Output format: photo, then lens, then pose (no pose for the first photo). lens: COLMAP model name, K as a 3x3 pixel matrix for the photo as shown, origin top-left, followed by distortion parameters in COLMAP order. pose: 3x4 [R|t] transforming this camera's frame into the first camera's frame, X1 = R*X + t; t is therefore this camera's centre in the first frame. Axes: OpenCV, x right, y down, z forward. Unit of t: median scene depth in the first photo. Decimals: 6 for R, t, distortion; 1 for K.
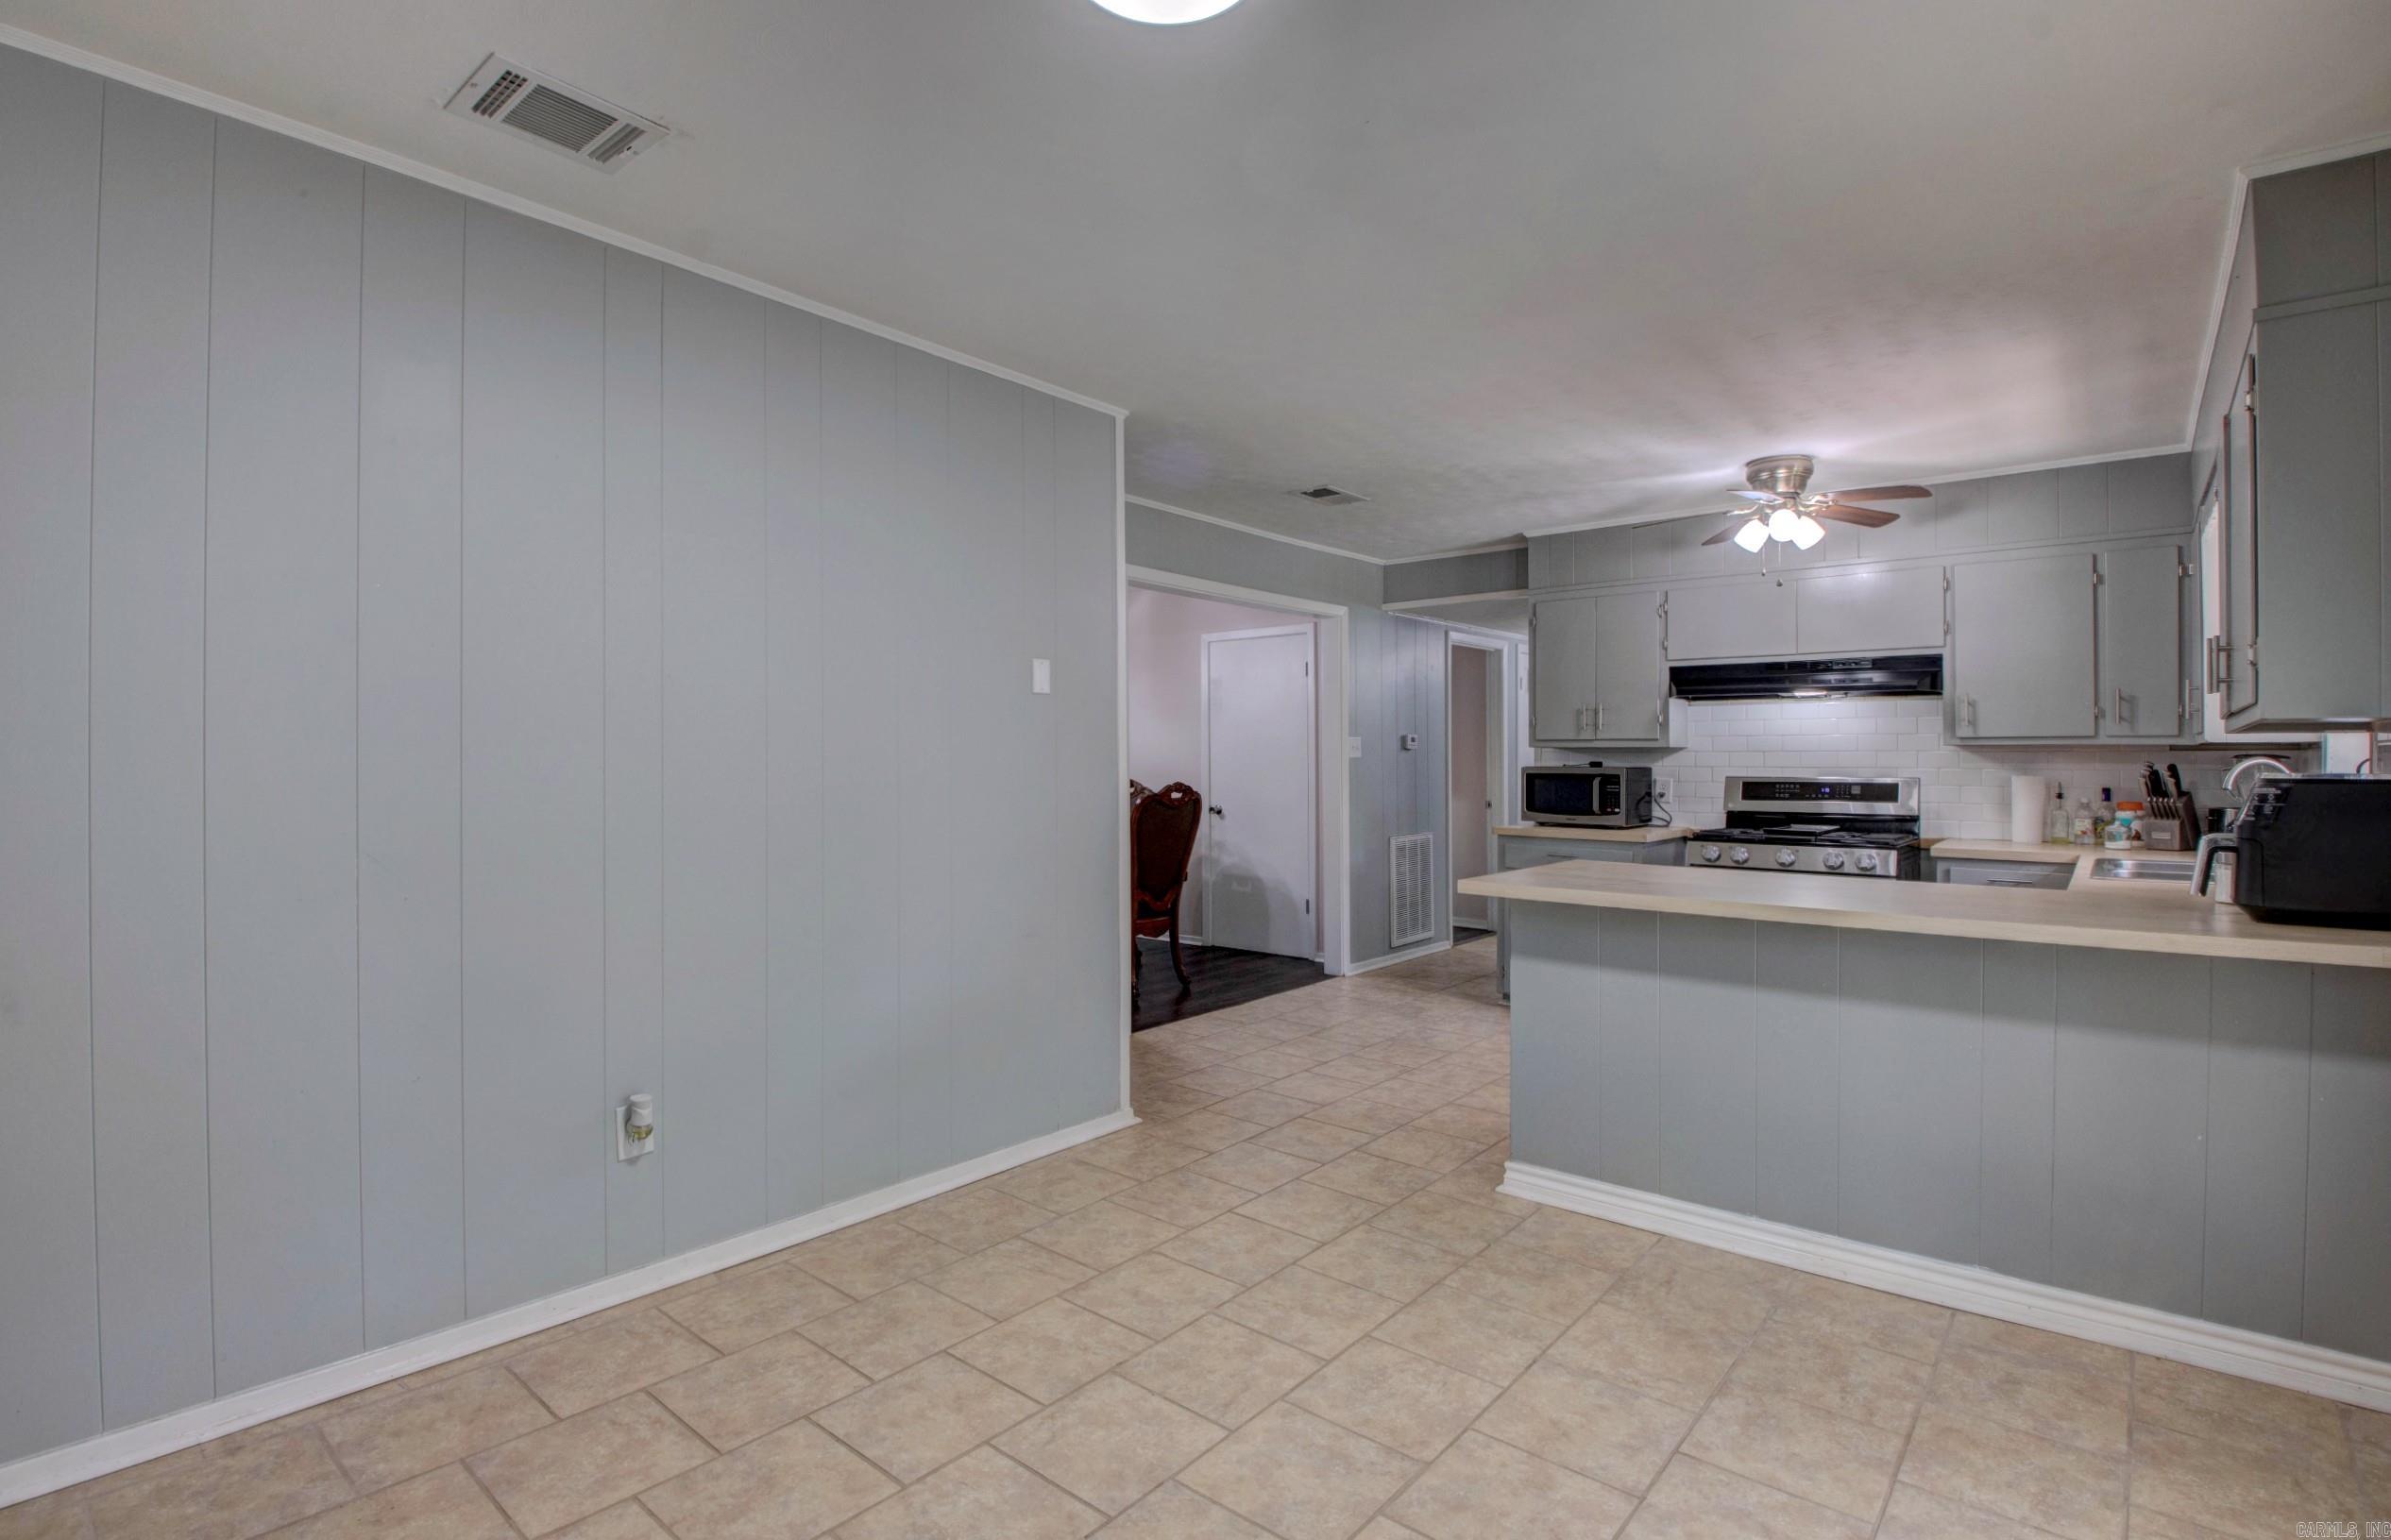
lens RADIAL K [[1134.3, 0, 1134.7], [0, 1134.3, 754.5], [0, 0, 1]] dist [0.017758, -0.028629]
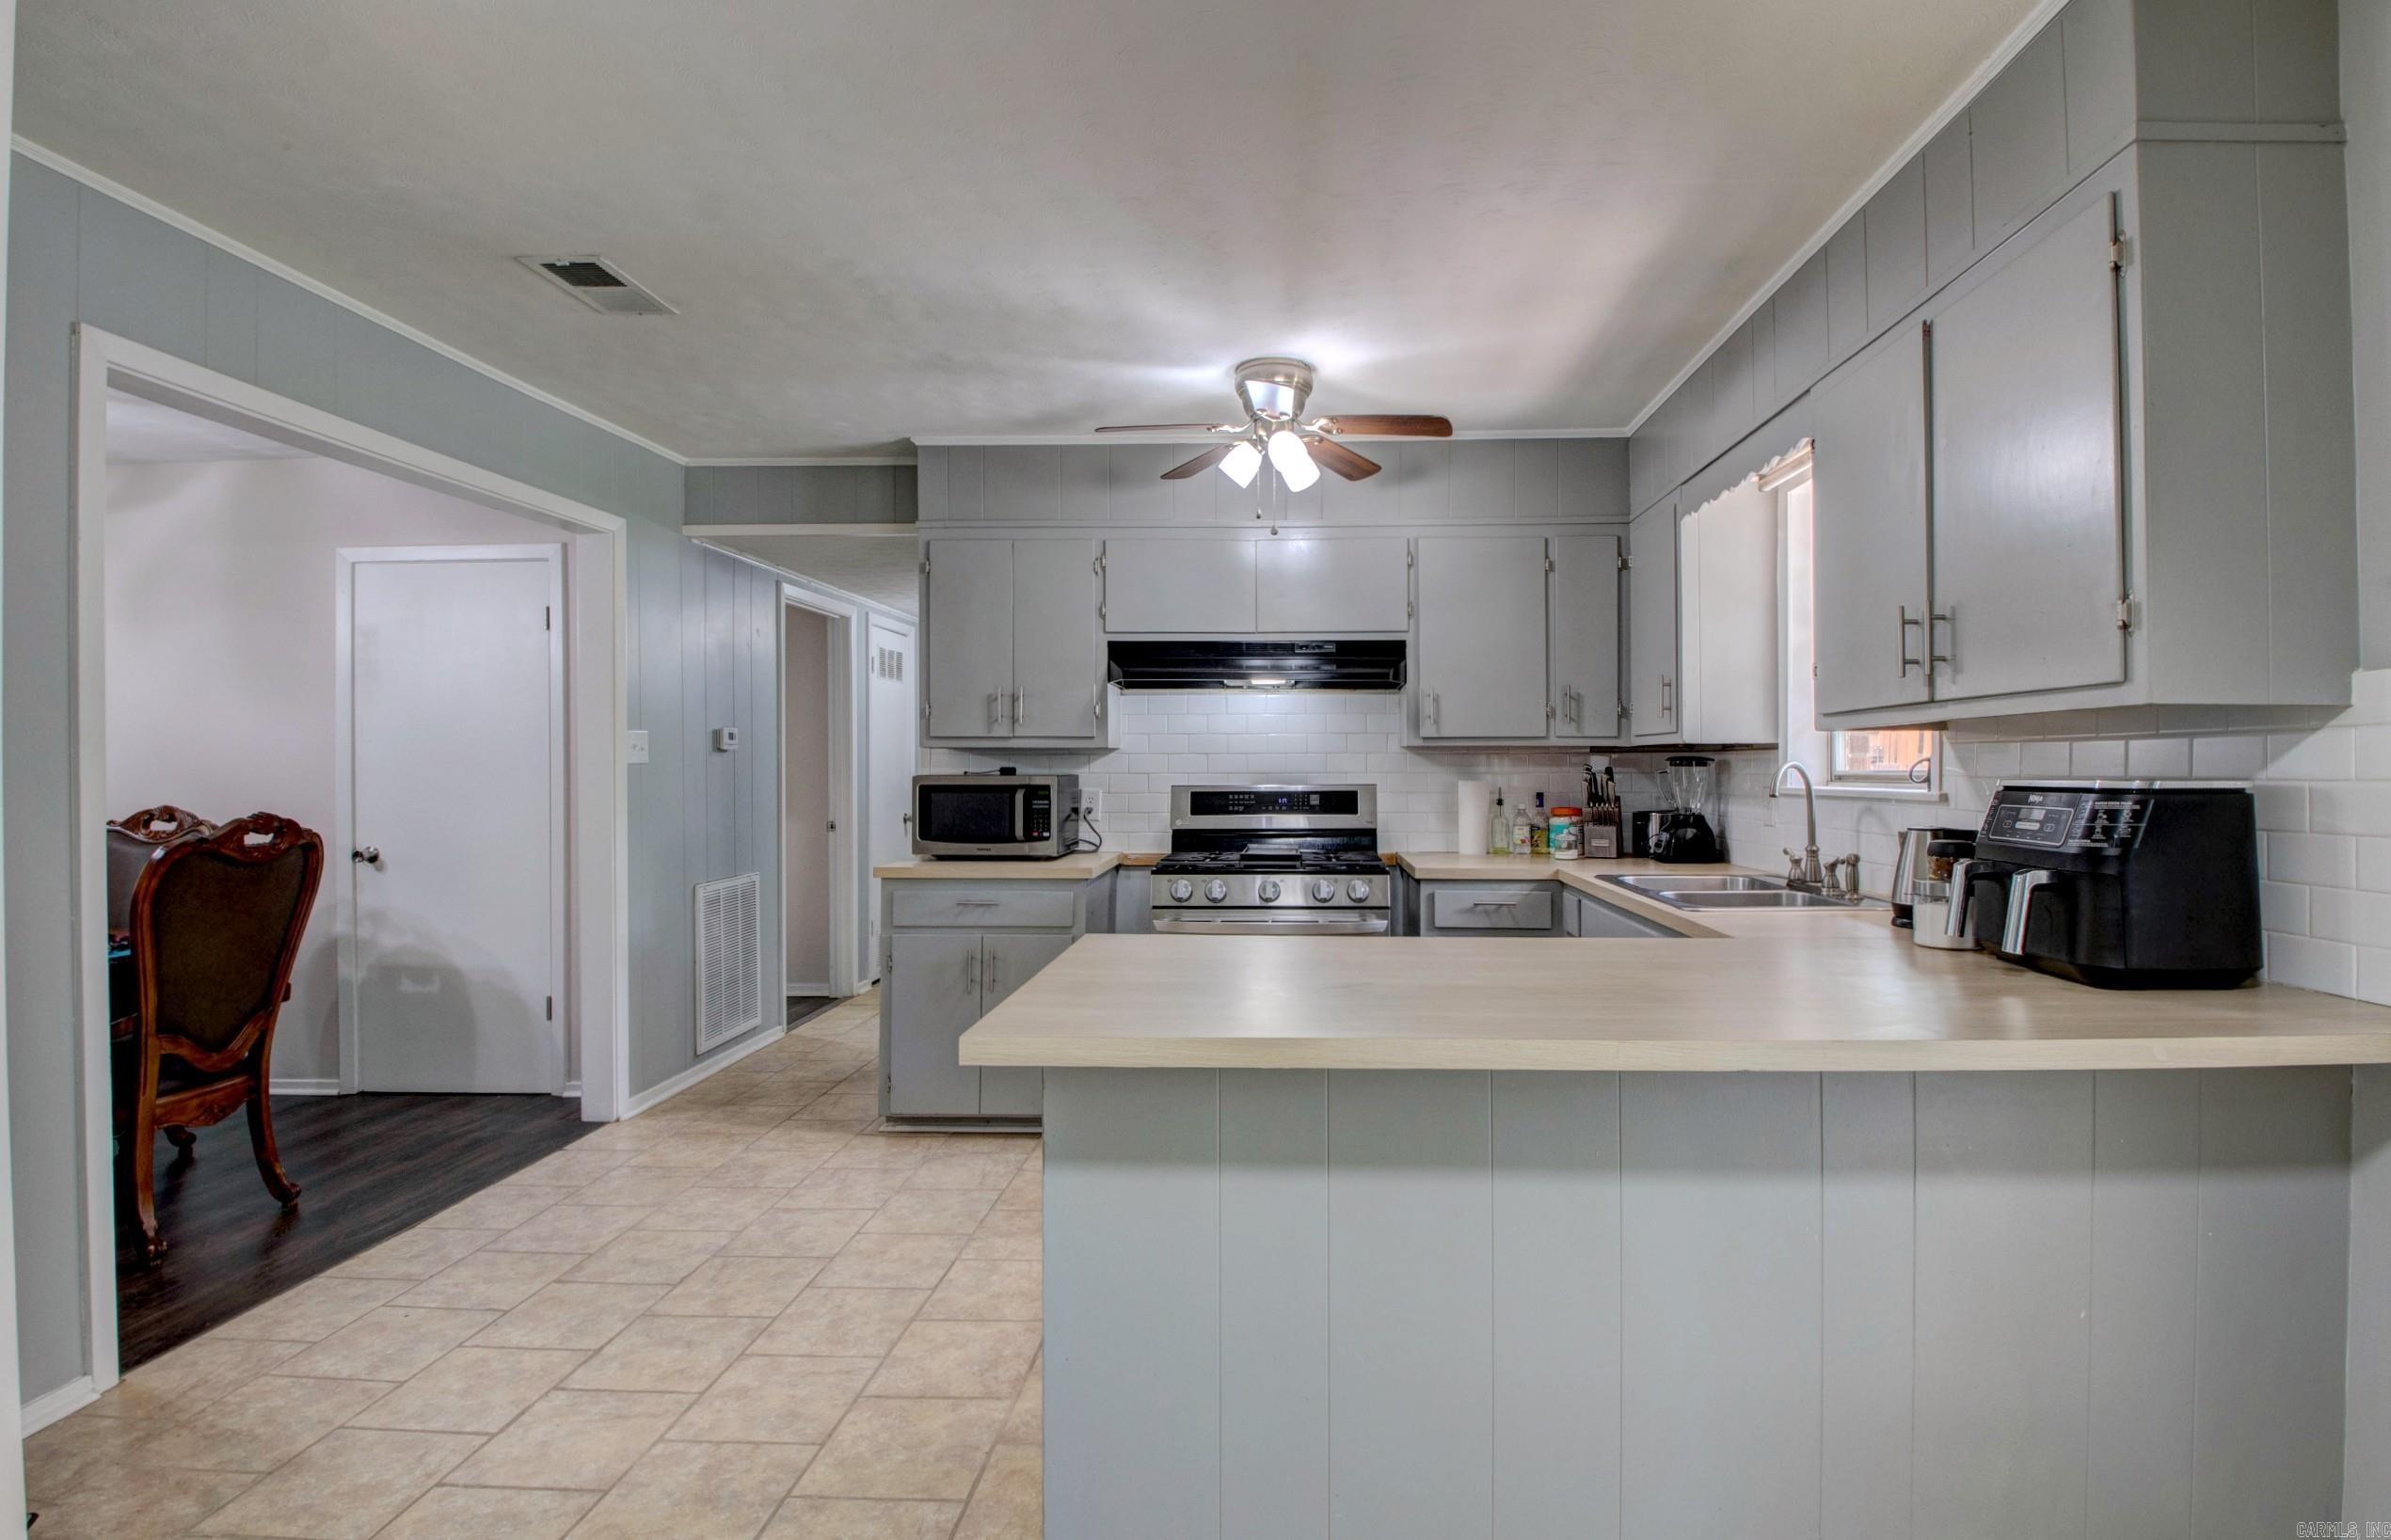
lens RADIAL K [[1206.3, 0, 1269.1], [0, 1206.3, 752.9], [0, 0, 1]] dist [0.022211, -0.031702]
pose [[0.769259, 0.002180, 0.638933, 0.046091], [0.001319, 0.999987, -0.005000, 0.001065], [-0.638935, 0.004689, 0.769246, 0.344665]]
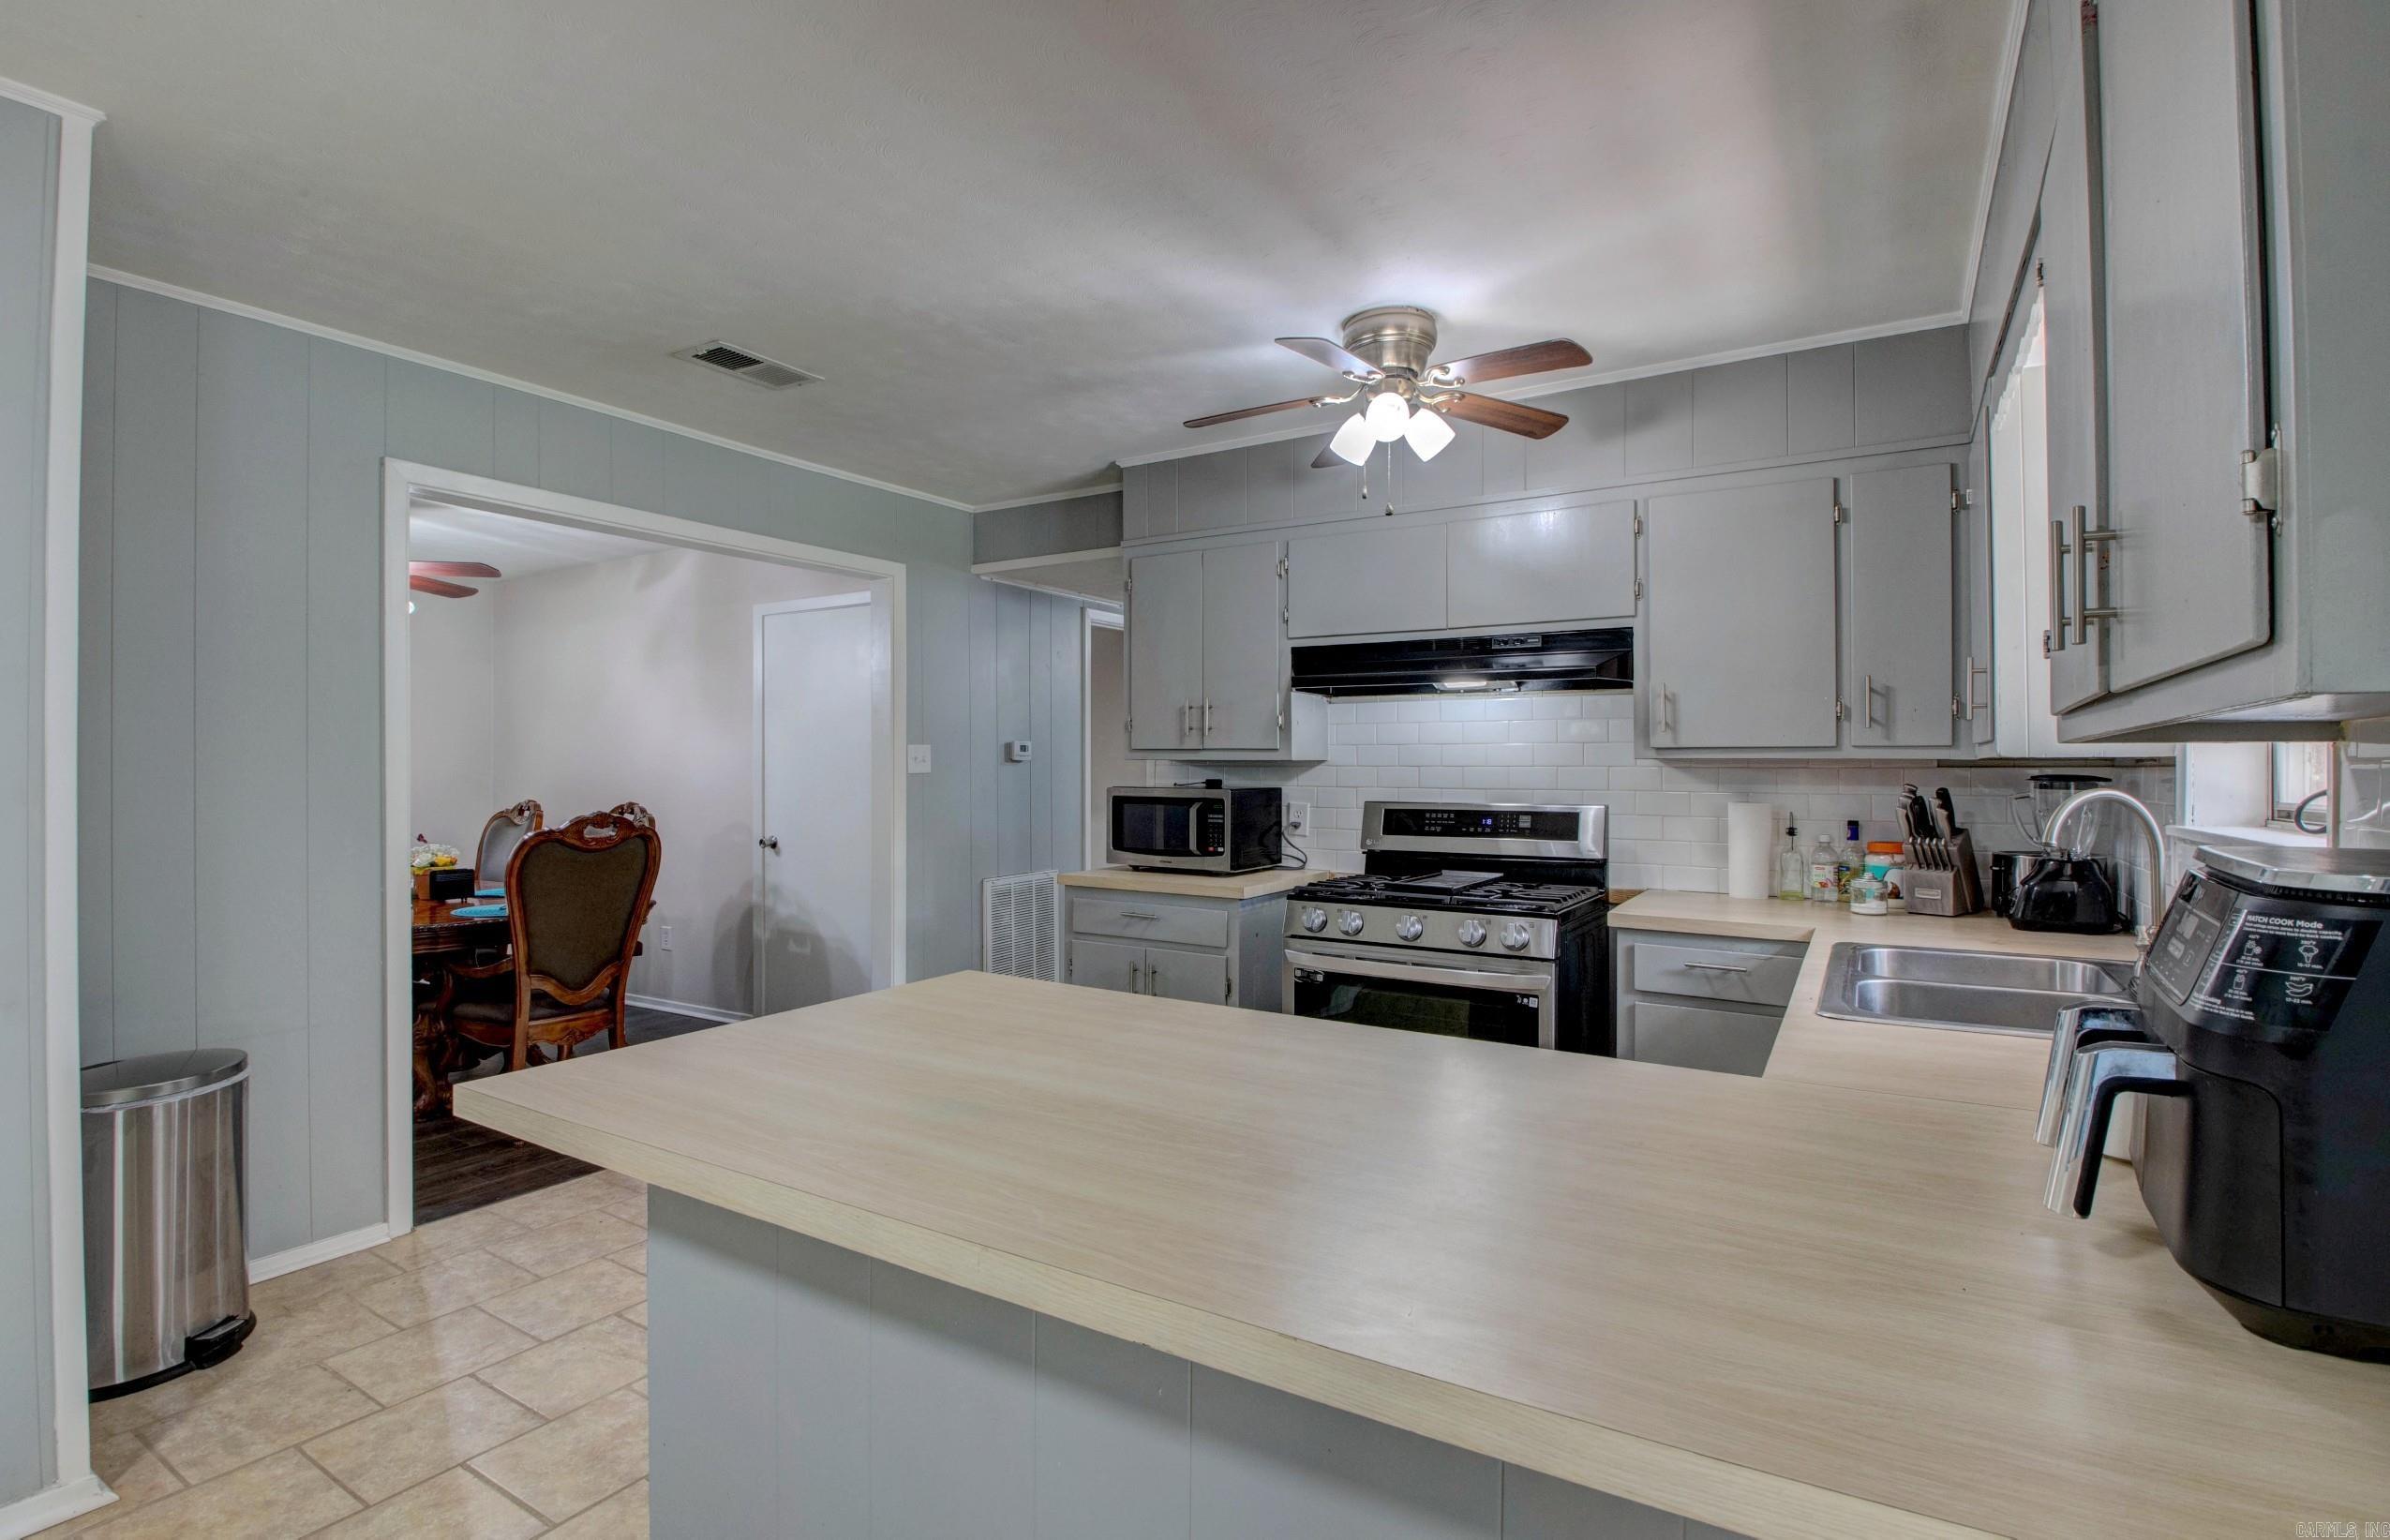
lens RADIAL K [[1133.9, 0, 1134.2], [0, 1133.9, 754.5], [0, 0, 1]] dist [0.017758, -0.028629]
pose [[0.990418, 0.001177, 0.138099, 0.297344], [-0.000391, 0.999984, -0.005719, -0.006527], [-0.138104, 0.005610, 0.990402, 0.337822]]
